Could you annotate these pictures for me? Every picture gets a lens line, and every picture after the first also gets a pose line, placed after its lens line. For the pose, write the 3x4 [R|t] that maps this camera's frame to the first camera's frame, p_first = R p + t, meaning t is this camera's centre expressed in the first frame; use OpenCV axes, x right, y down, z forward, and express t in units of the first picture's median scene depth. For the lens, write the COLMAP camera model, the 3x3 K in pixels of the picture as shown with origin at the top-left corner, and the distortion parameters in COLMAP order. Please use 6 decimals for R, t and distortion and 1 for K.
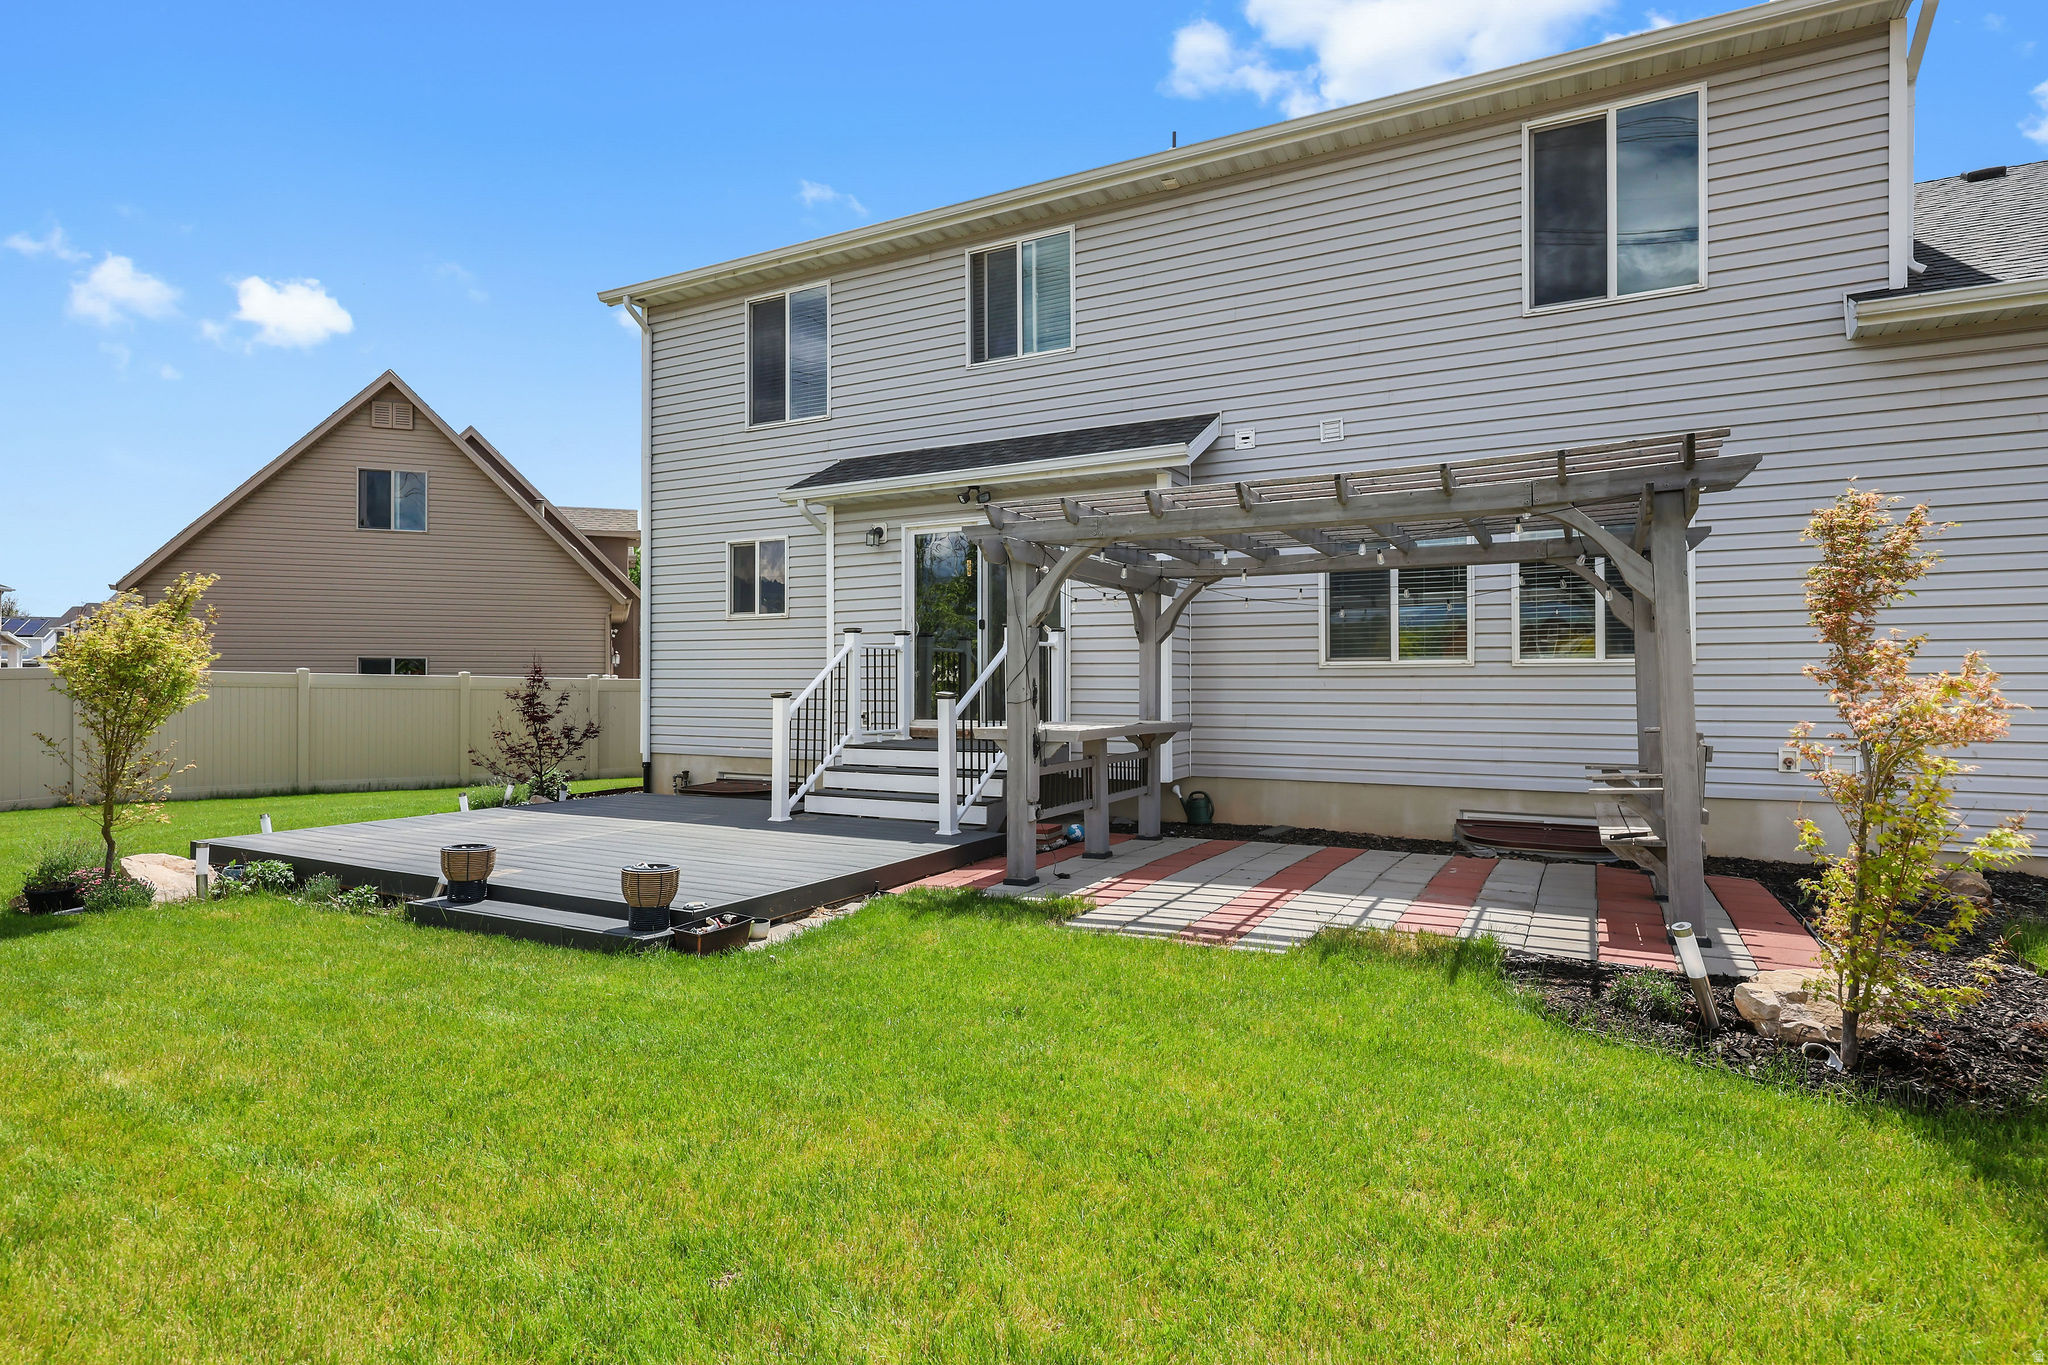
lens RADIAL K [[1083.2, 0, 1030.5], [0, 1083.2, 677.5], [0, 0, 1]] dist [0.005712, 0.001508]
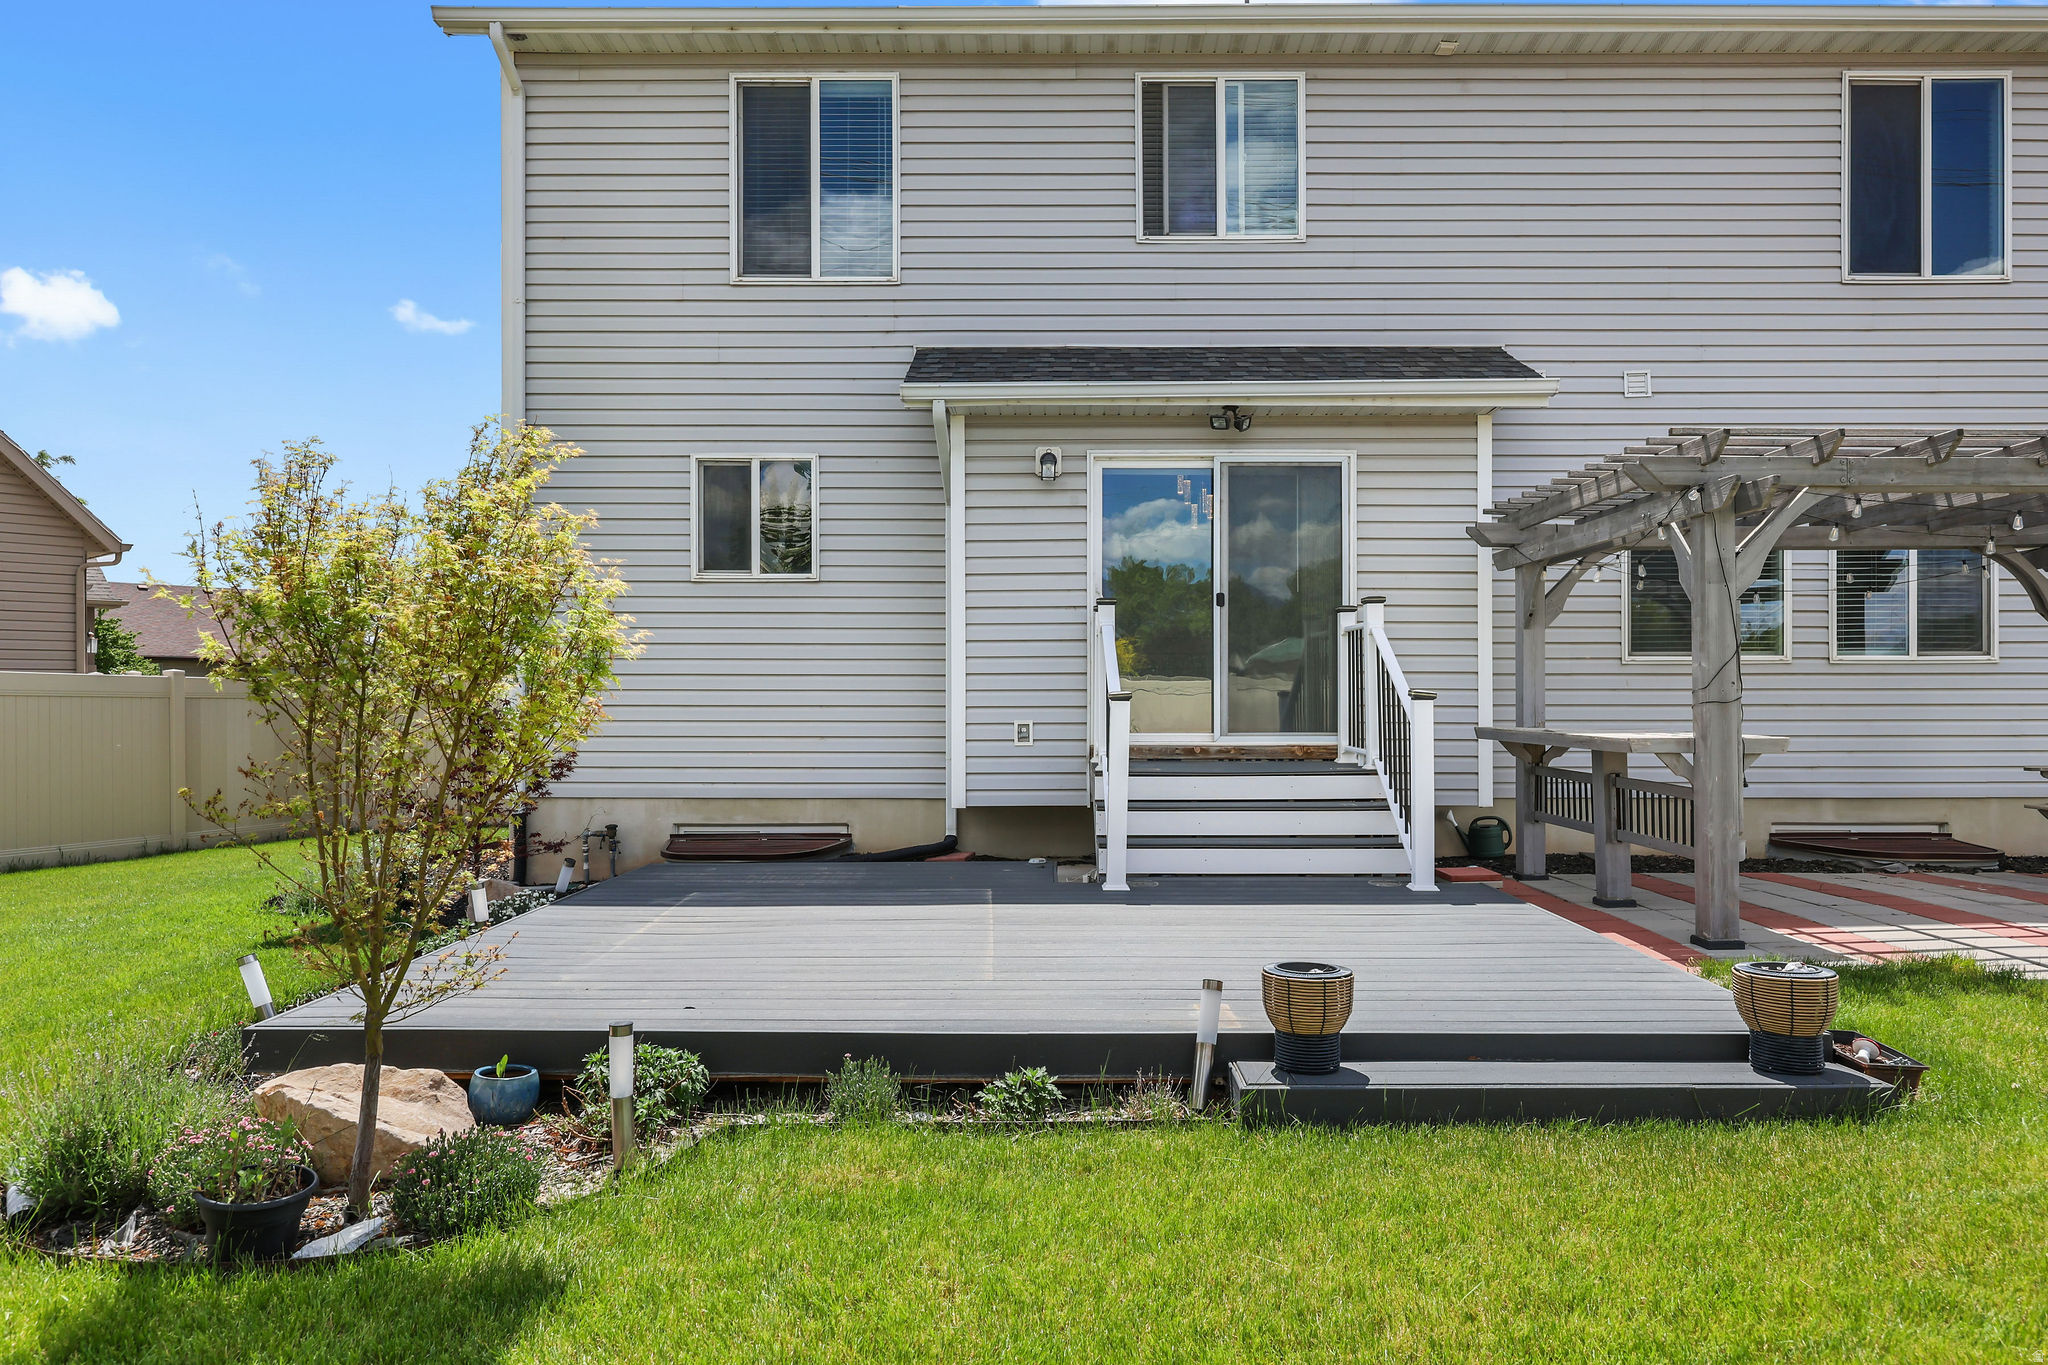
lens RADIAL K [[1309.2, 0, 1025.3], [0, 1309.2, 690.8], [0, 0, 1]] dist [0.003244, 0.003531]
pose [[0.879257, -0.000591, 0.476346, -0.549579], [-0.001701, 0.999989, 0.004380, 0.007725], [-0.476344, -0.004662, 0.879247, 0.283118]]
